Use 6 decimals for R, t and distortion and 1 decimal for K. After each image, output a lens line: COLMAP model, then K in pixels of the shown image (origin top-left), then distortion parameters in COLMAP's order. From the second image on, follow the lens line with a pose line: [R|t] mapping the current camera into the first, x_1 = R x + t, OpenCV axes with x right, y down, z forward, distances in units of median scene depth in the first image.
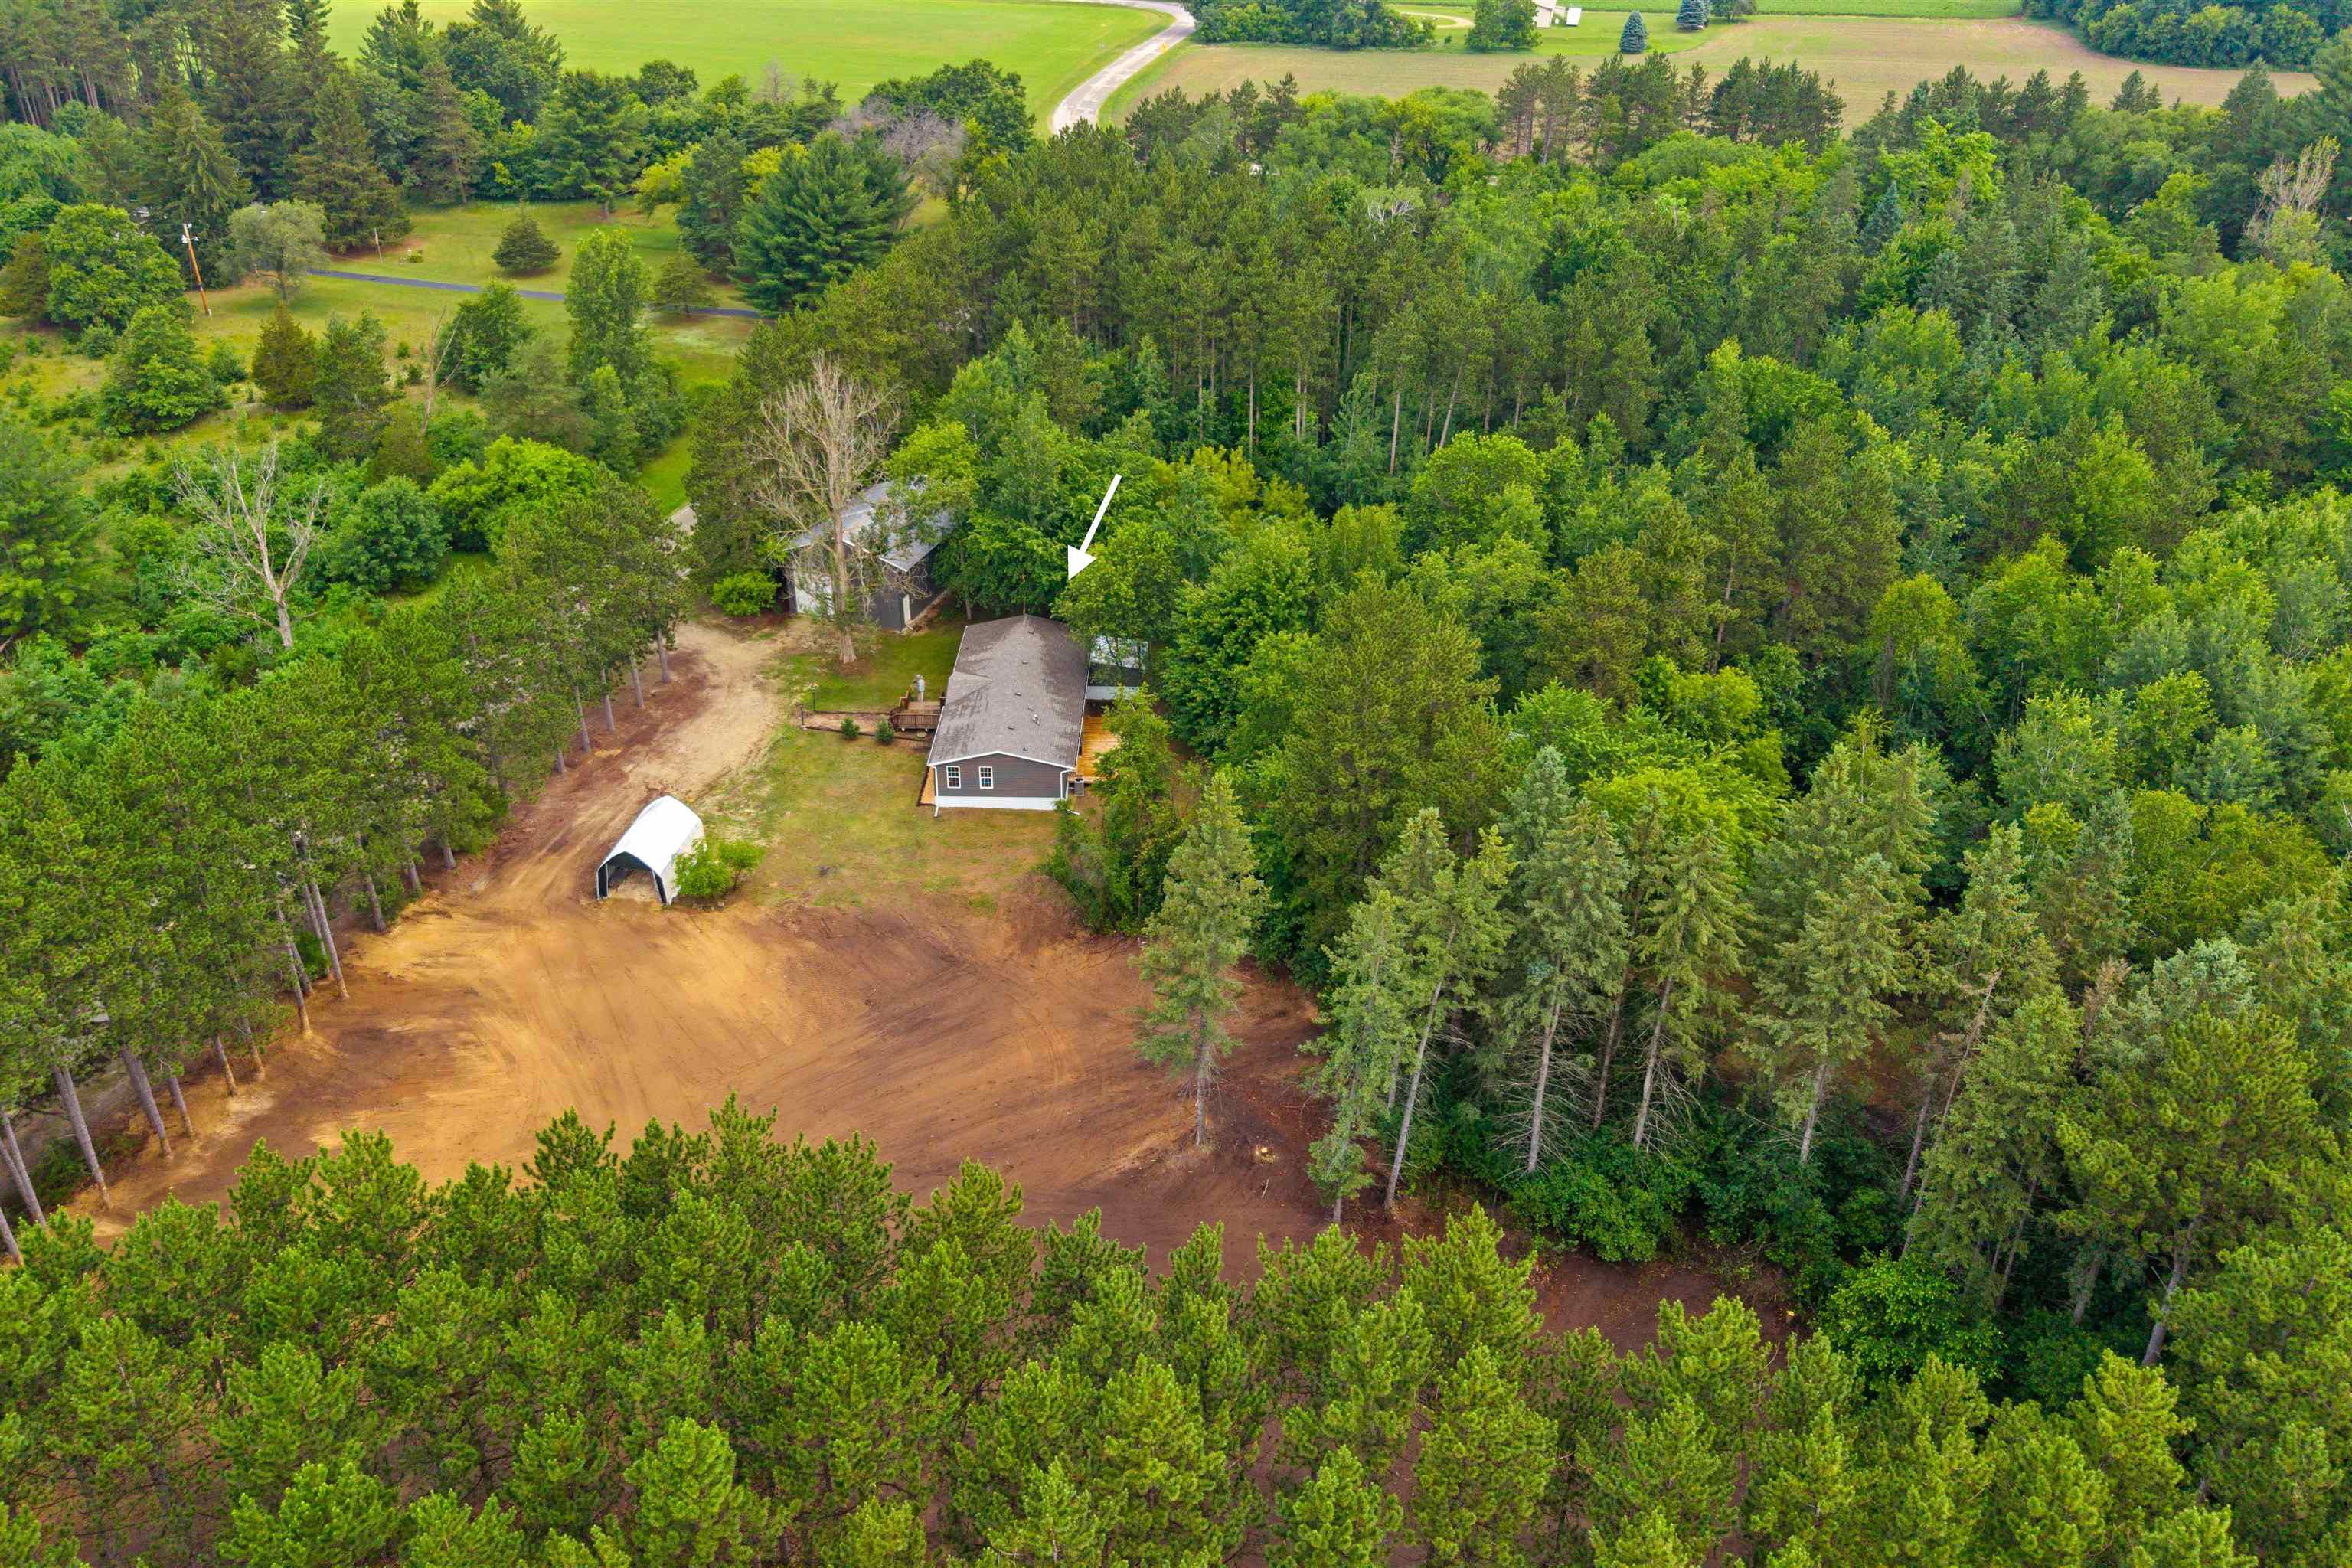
lens RADIAL K [[1722.0, 0, 1178.2], [0, 1722.0, 841.9], [0, 0, 1]] dist [0.079278, -0.127545]
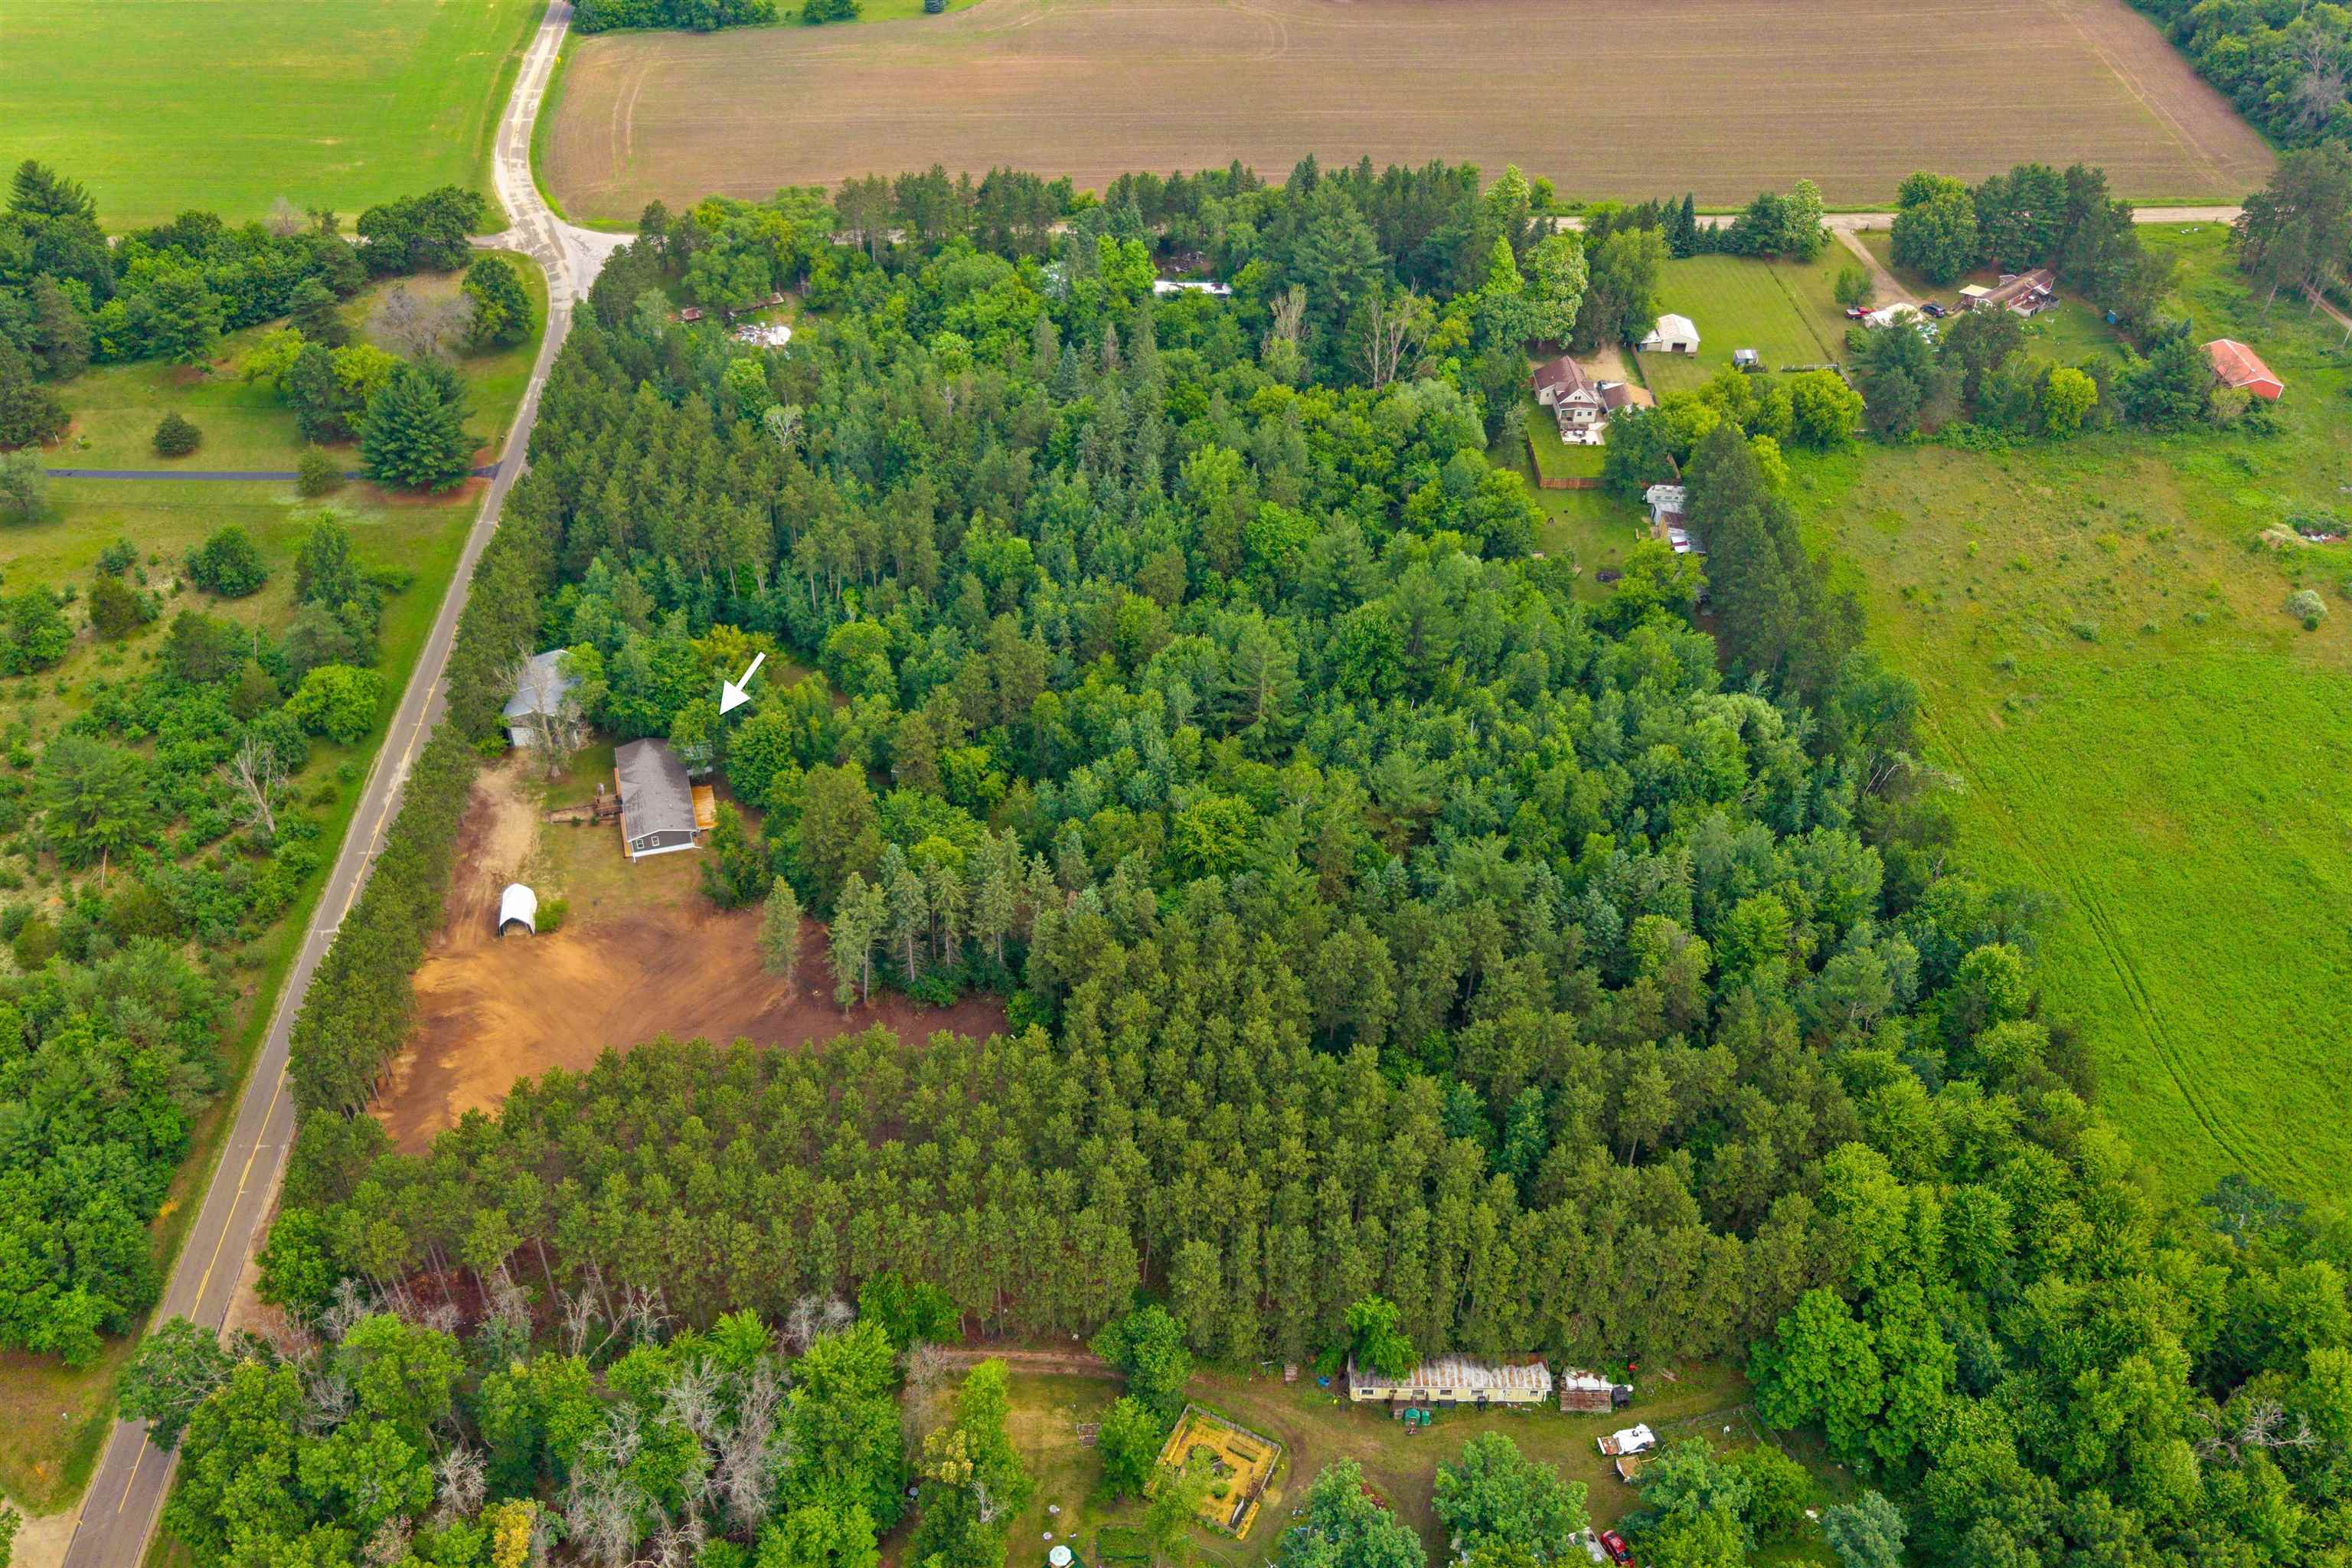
lens RADIAL K [[1722.0, 0, 1178.2], [0, 1722.0, 841.9], [0, 0, 1]] dist [0.079278, -0.127545]
pose [[0.947173, -0.185568, 0.261585, -0.059294], [0.131341, 0.968515, 0.211492, -0.417968], [-0.292595, -0.165962, 0.941724, -1.277331]]
